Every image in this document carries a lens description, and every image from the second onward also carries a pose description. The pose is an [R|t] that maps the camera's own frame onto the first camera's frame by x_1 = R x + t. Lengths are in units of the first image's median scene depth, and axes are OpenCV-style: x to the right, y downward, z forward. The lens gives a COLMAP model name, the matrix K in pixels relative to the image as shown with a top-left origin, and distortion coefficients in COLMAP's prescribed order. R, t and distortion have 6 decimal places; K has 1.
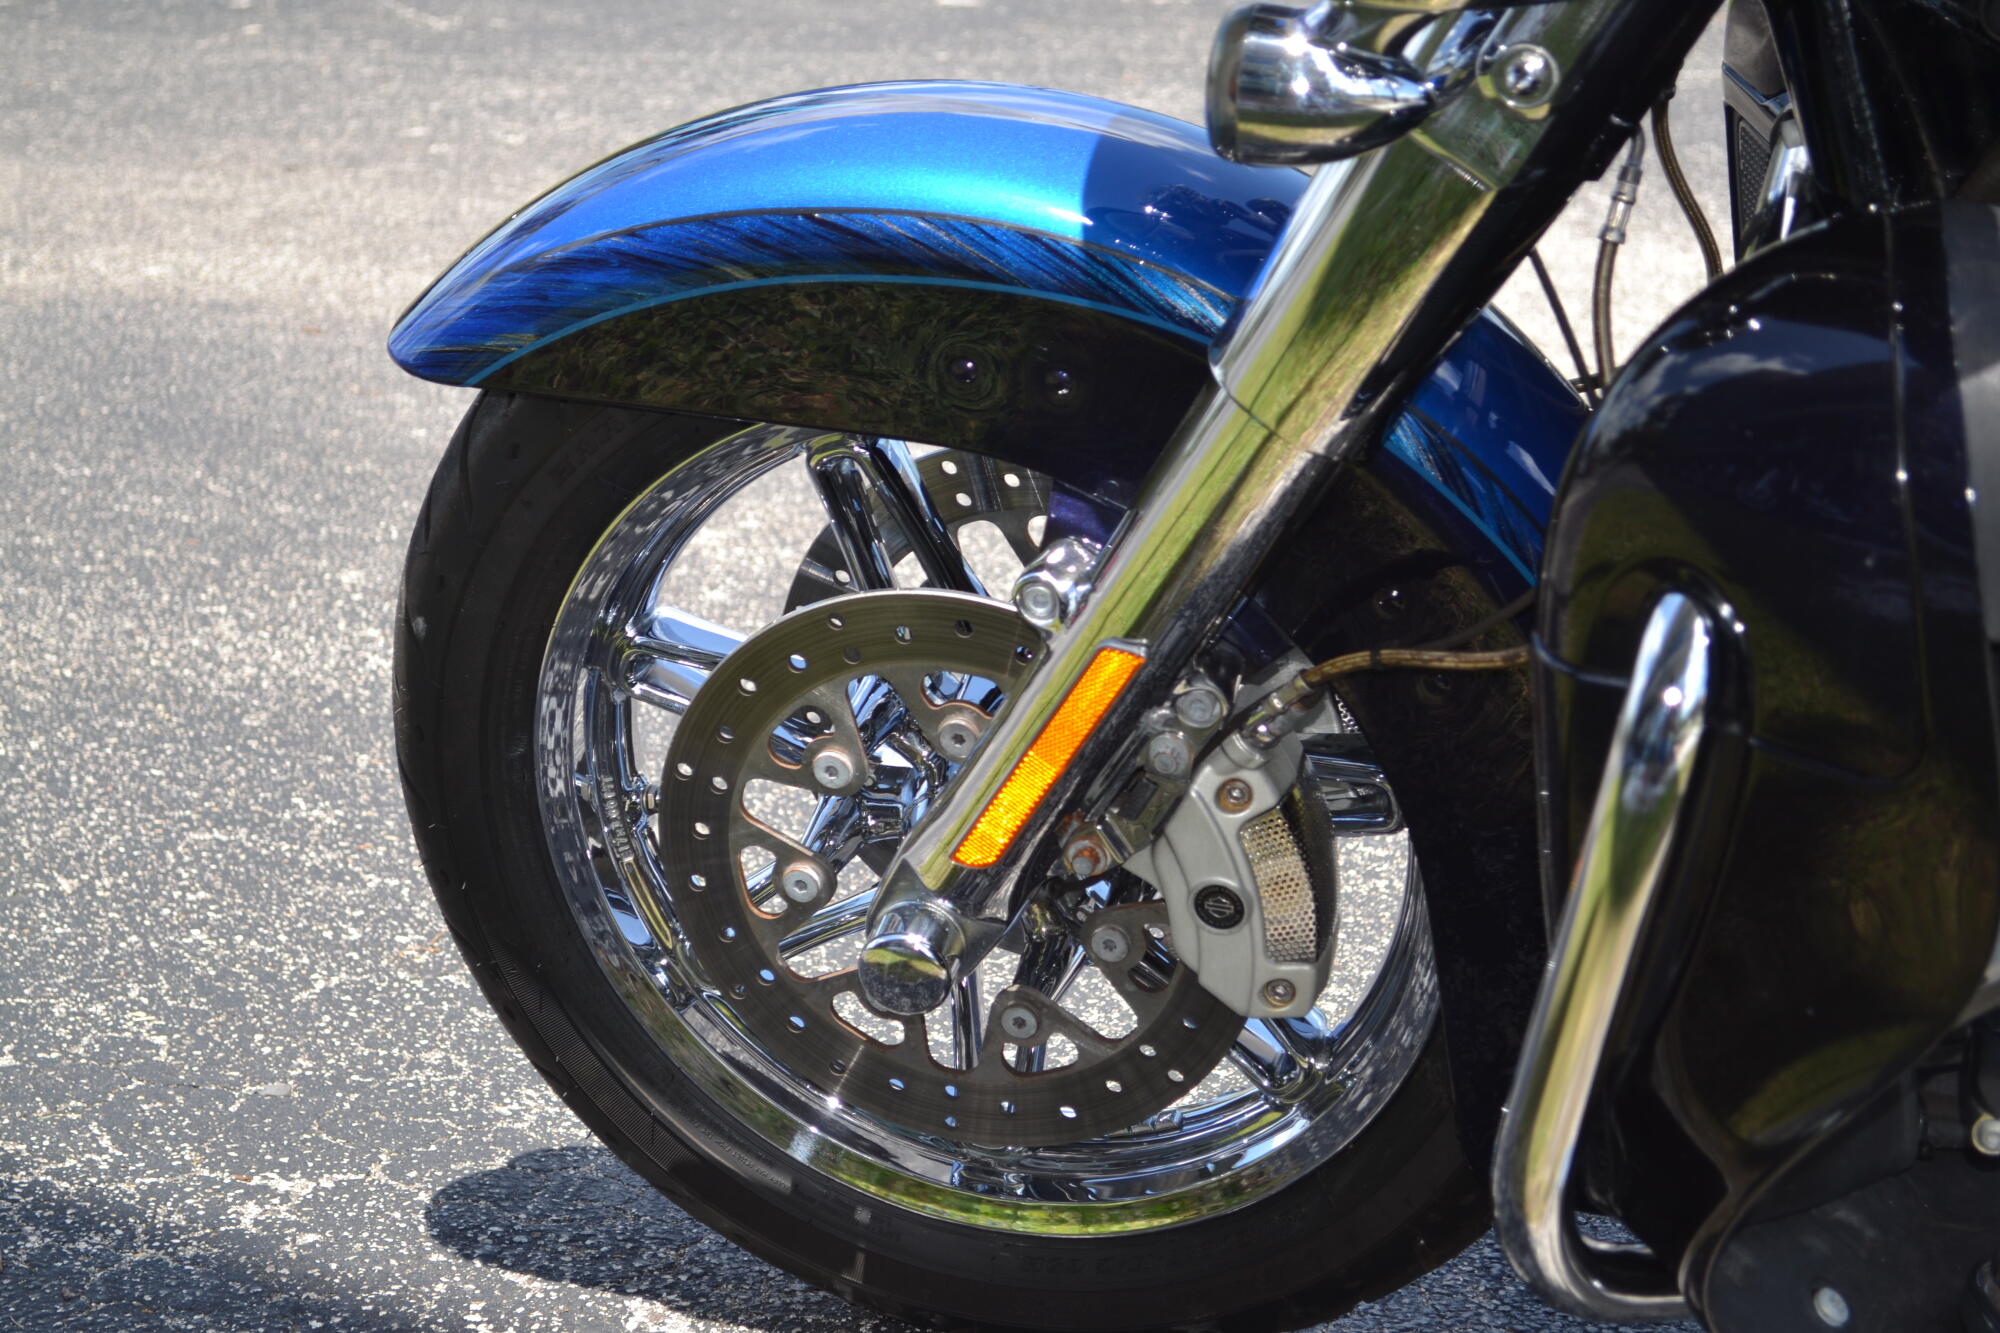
lens RADIAL K [[3842.4, 0, 988.7], [0, 3842.4, 673.0], [0, 0, 1]] dist [0.057143, 0.000000]
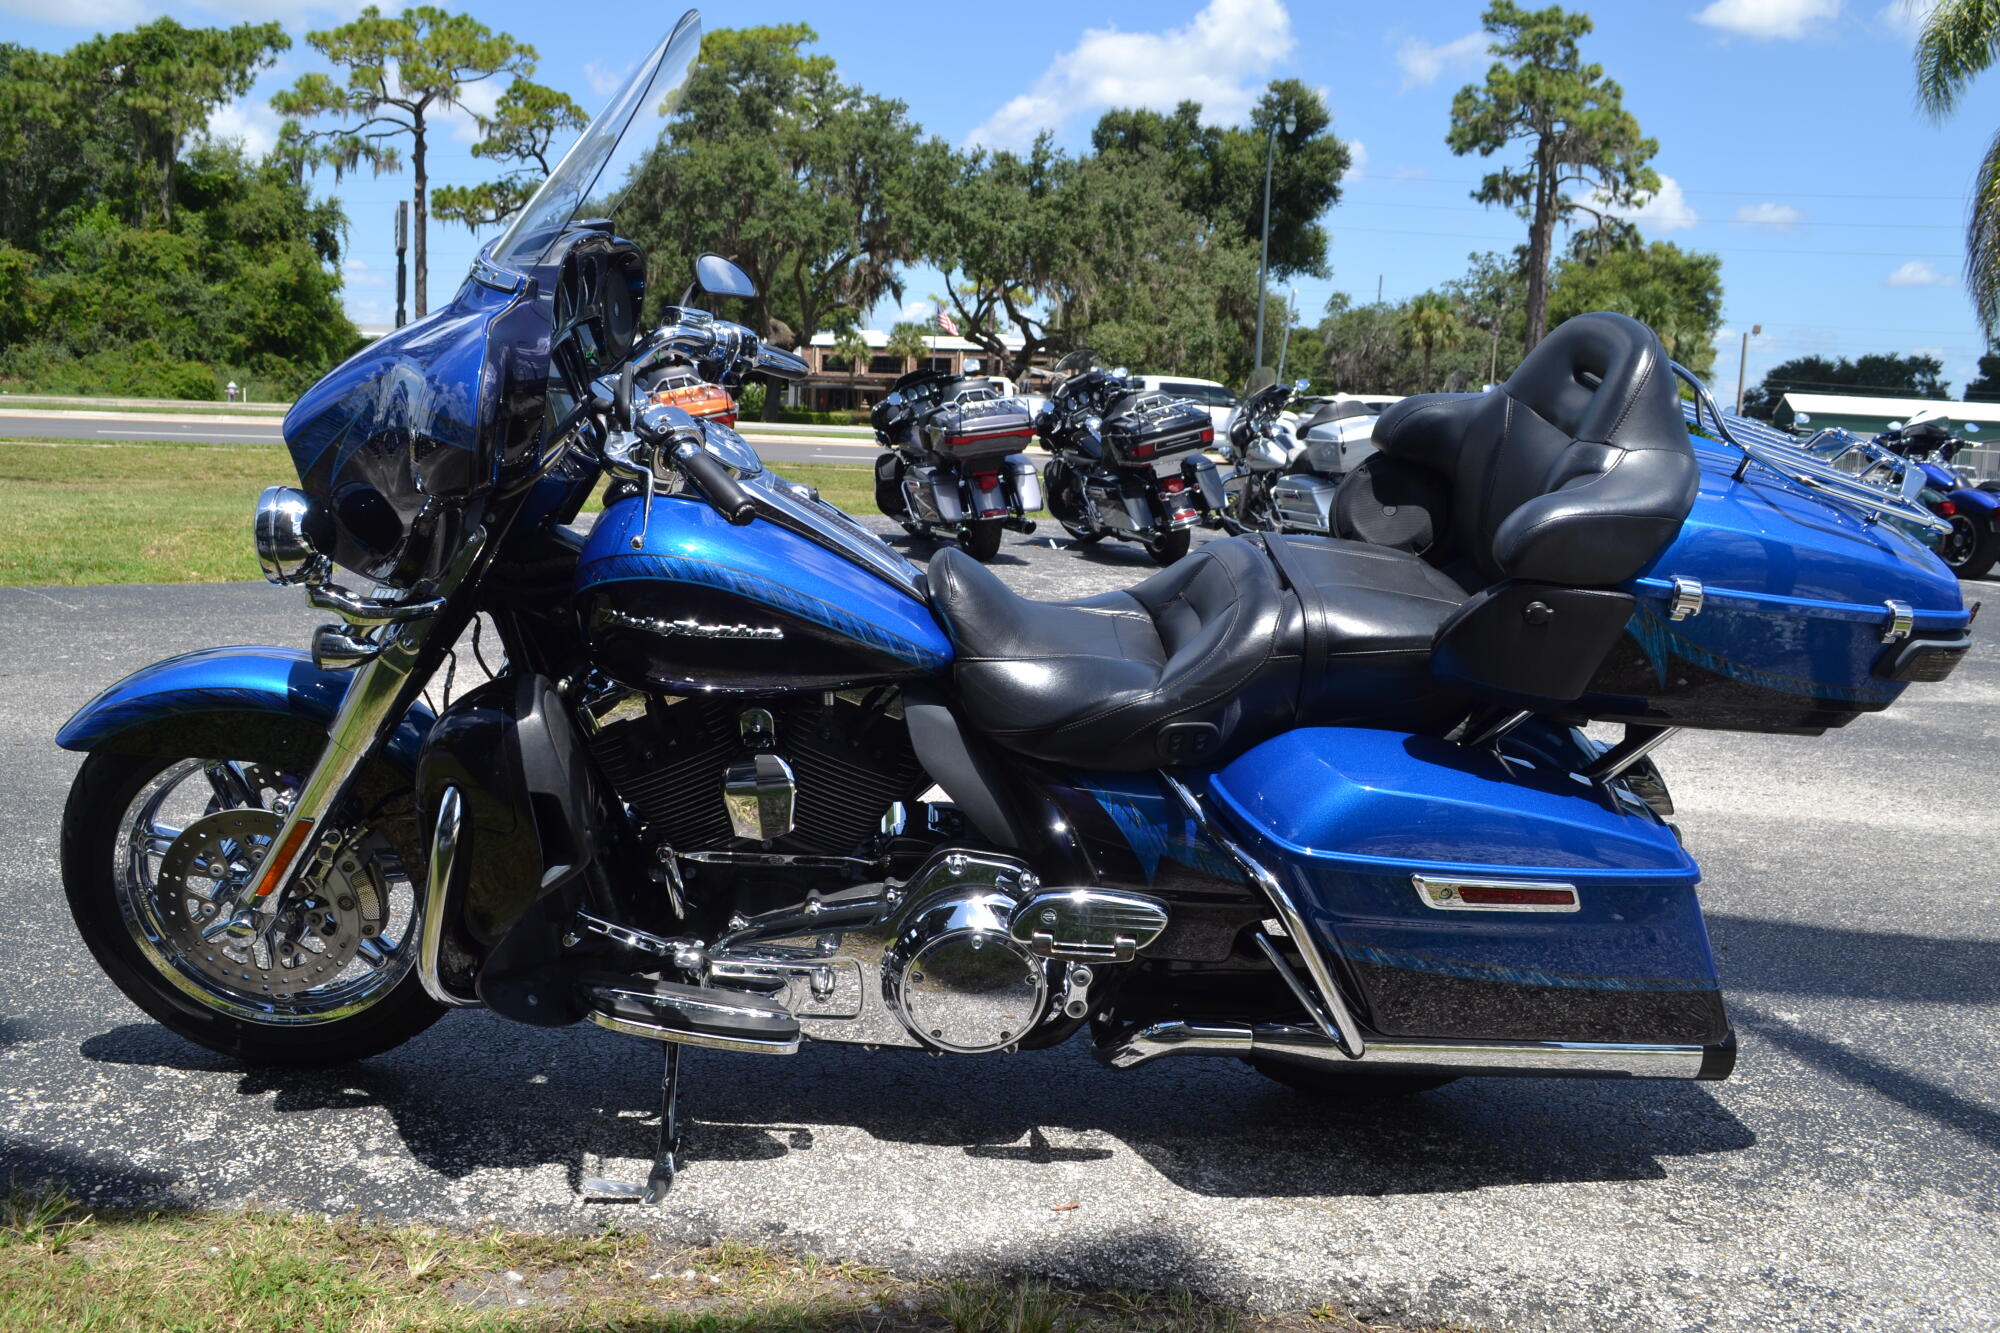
lens RADIAL K [[1765.9, 0, 981.8], [0, 1765.9, 666.4], [0, 0, 1]] dist [-0.073594, 0.005619]
pose [[0.941497, -0.042787, 0.334295, 0.083478], [0.081703, 0.991297, -0.103227, 0.061877], [-0.326969, 0.124501, 0.936798, -0.555148]]
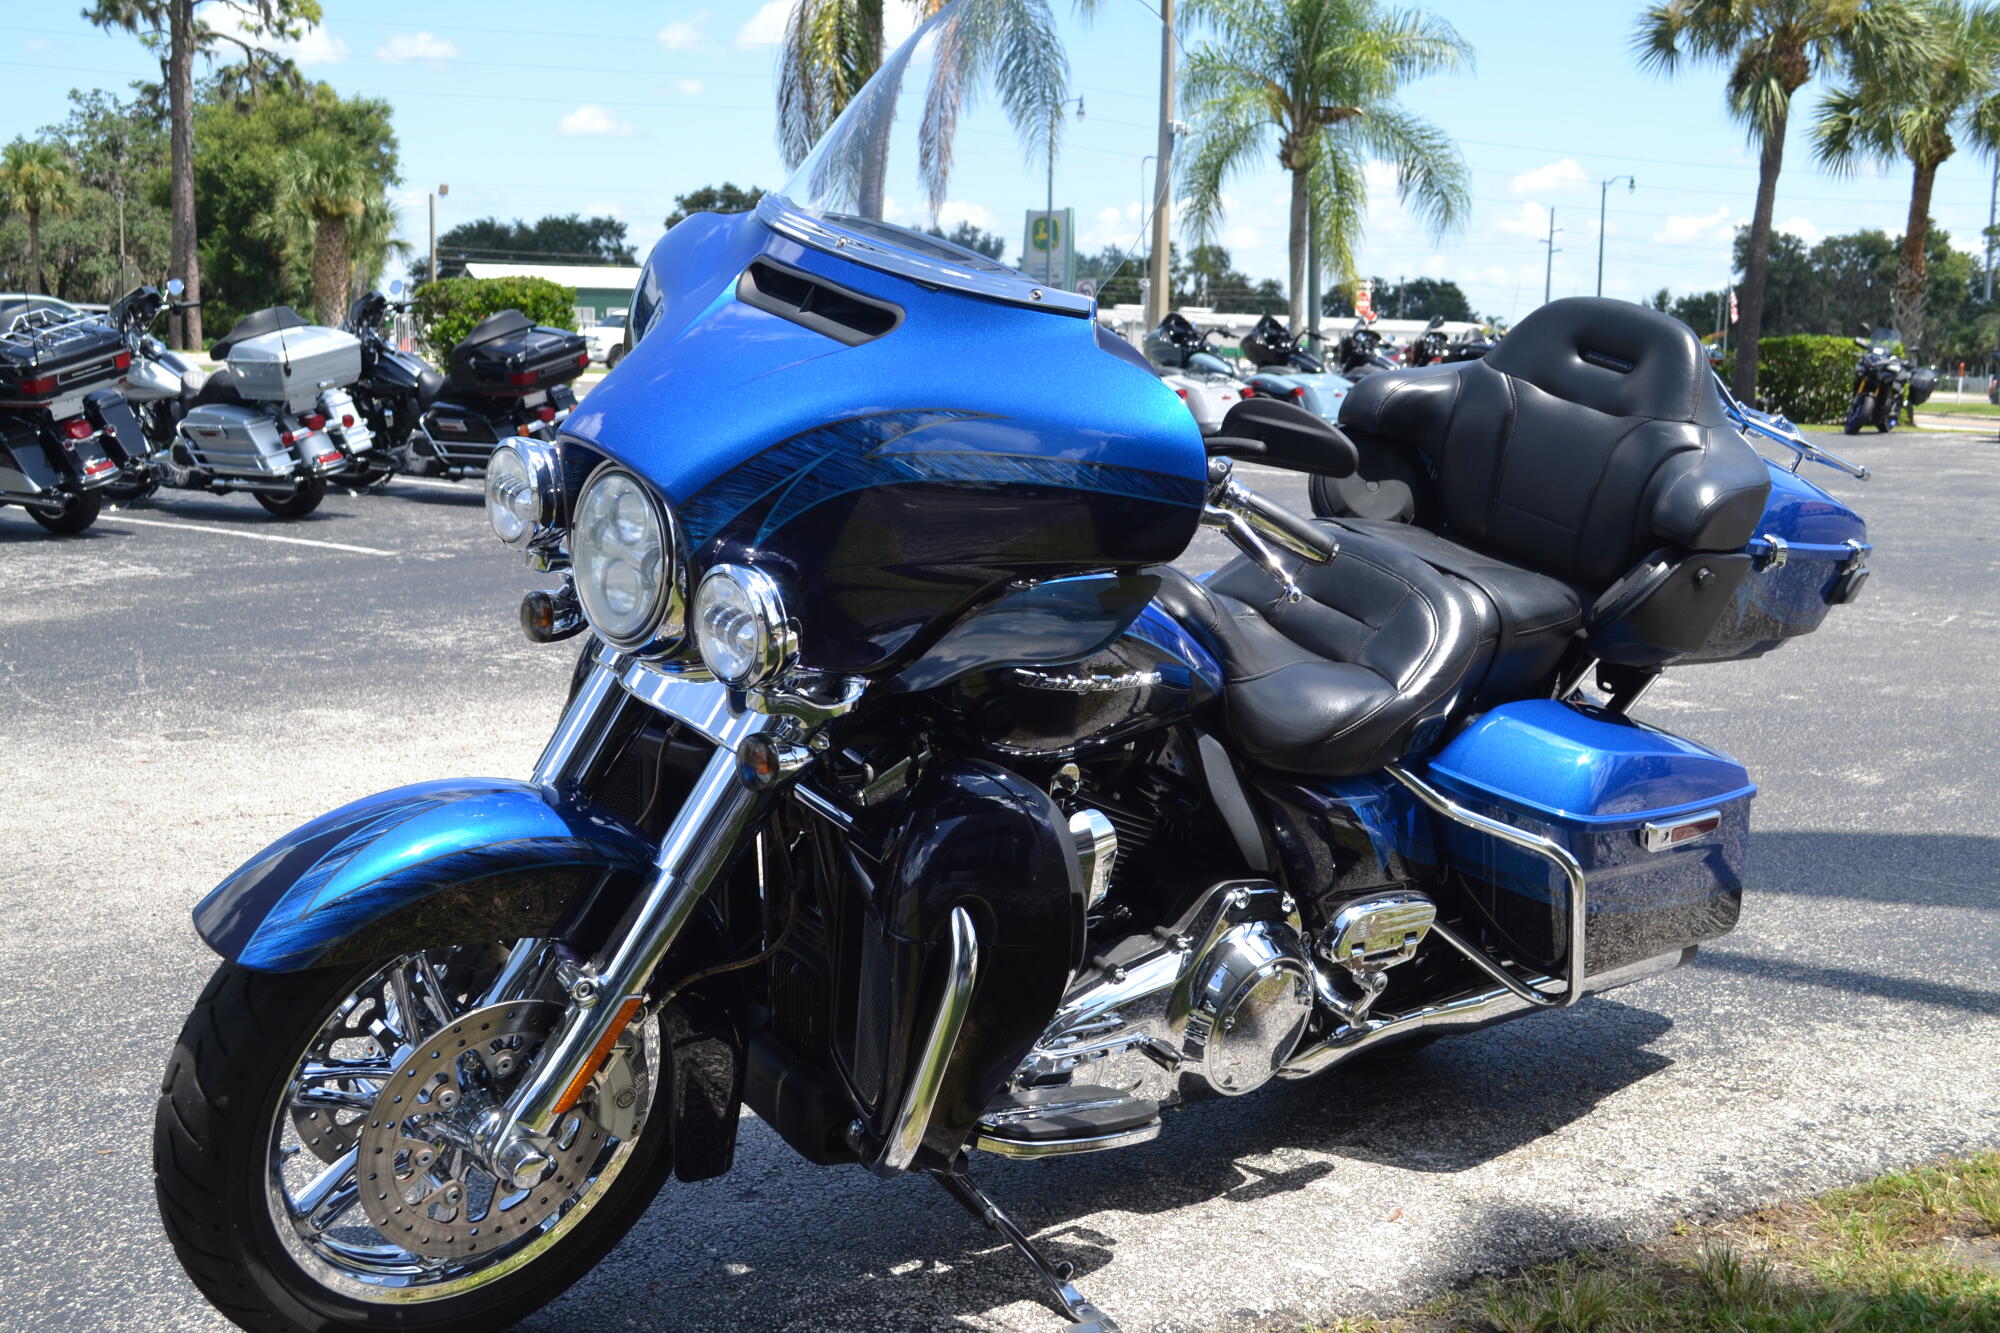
lens RADIAL K [[2200.5, 0, 989.4], [0, 2200.5, 657.7], [0, 0, 1]] dist [-0.051051, 0.000000]
pose [[0.529798, -0.145206, 0.835601, -0.925056], [0.228341, 0.973277, 0.024356, -0.186685], [-0.816808, 0.177898, 0.548796, -0.000079]]
